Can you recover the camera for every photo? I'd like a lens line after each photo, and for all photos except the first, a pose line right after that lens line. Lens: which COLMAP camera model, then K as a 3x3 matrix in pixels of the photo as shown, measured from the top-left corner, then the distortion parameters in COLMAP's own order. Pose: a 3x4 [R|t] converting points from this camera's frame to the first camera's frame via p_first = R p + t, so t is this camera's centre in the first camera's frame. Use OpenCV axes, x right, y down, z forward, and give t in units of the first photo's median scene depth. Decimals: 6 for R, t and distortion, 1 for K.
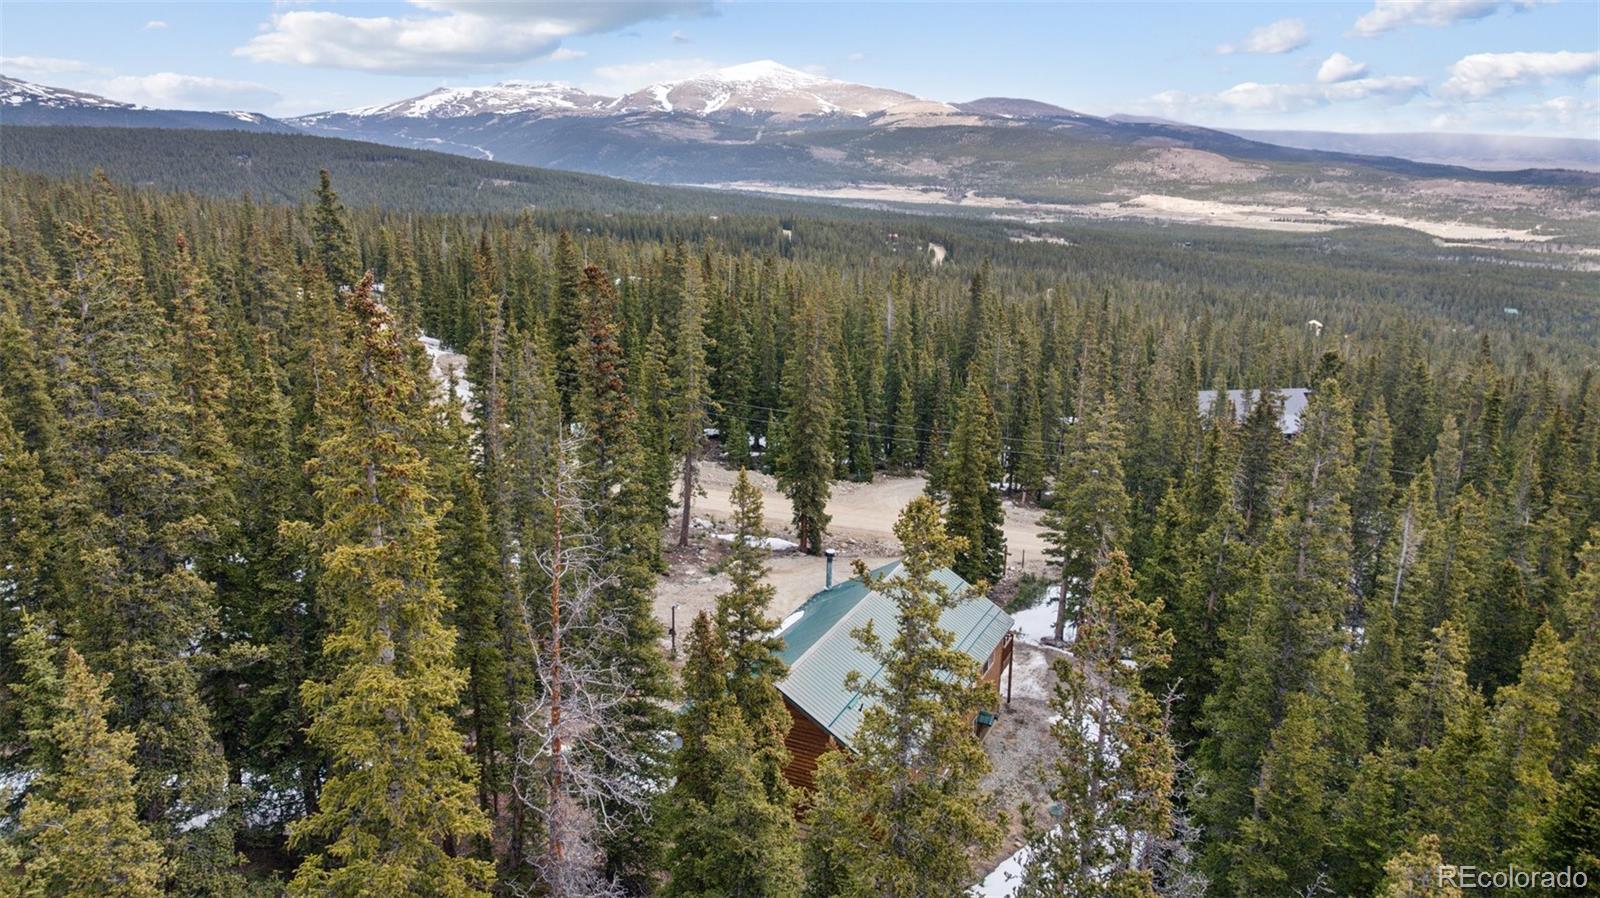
lens RADIAL K [[1094.0, 0, 800.0], [0, 1094.0, 449.0], [0, 0, 1]] dist [-0.003309, 0.003733]
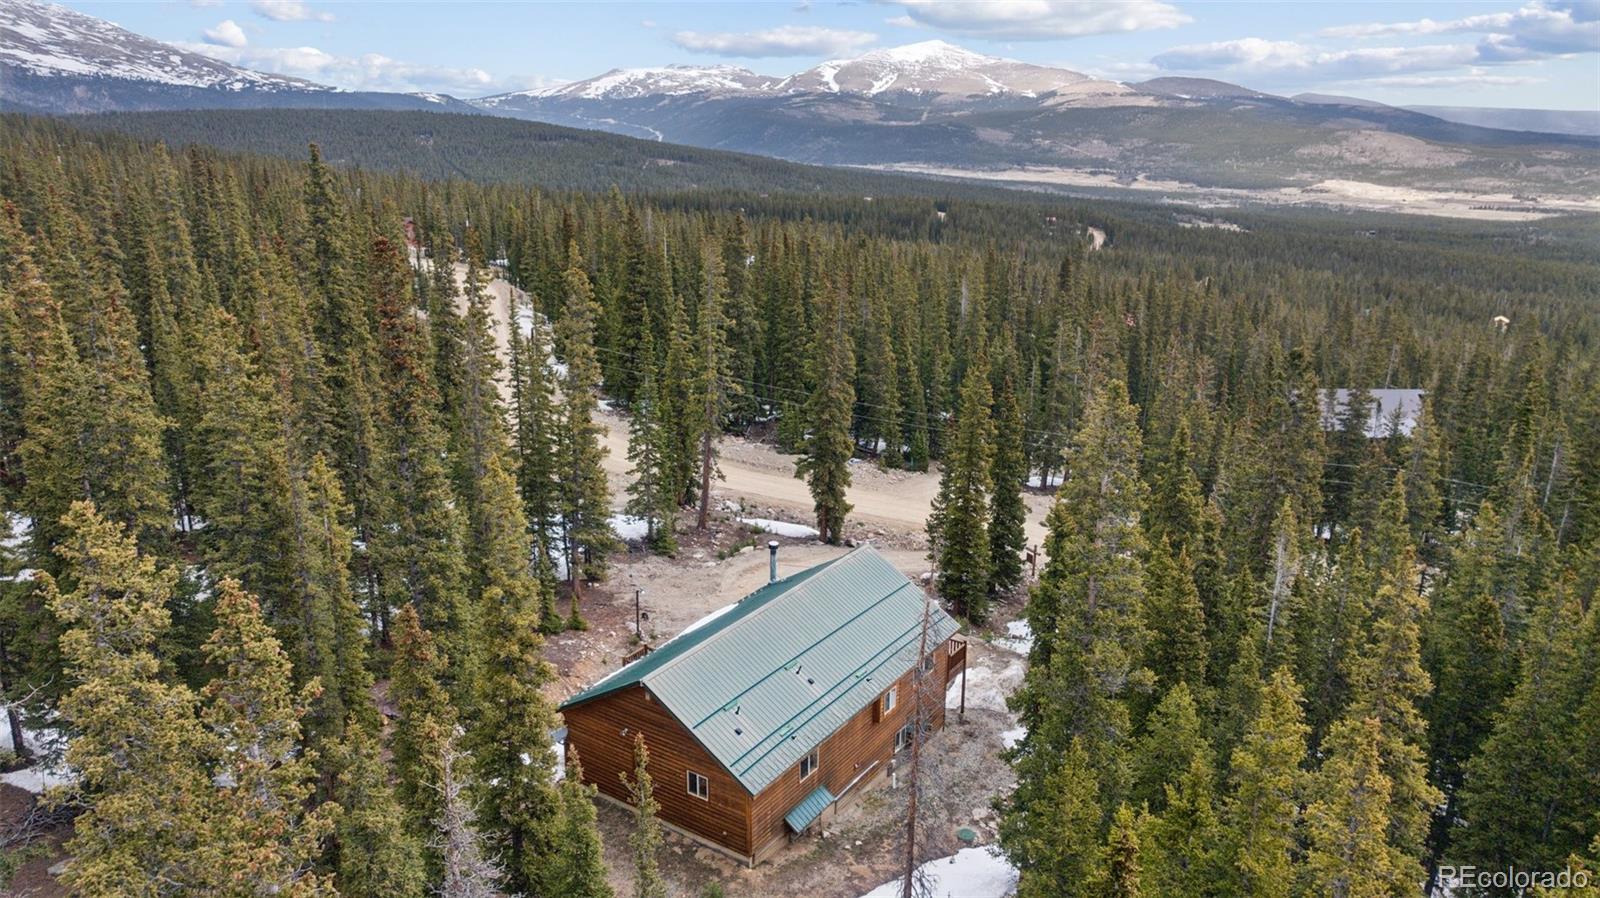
lens RADIAL K [[1094.0, 0, 800.0], [0, 1094.0, 449.0], [0, 0, 1]] dist [-0.003309, 0.003733]
pose [[0.990543, 0.039725, -0.131324, 0.110507], [-0.037581, 0.999117, 0.018767, -0.005213], [0.131954, -0.013654, 0.991162, 0.033365]]
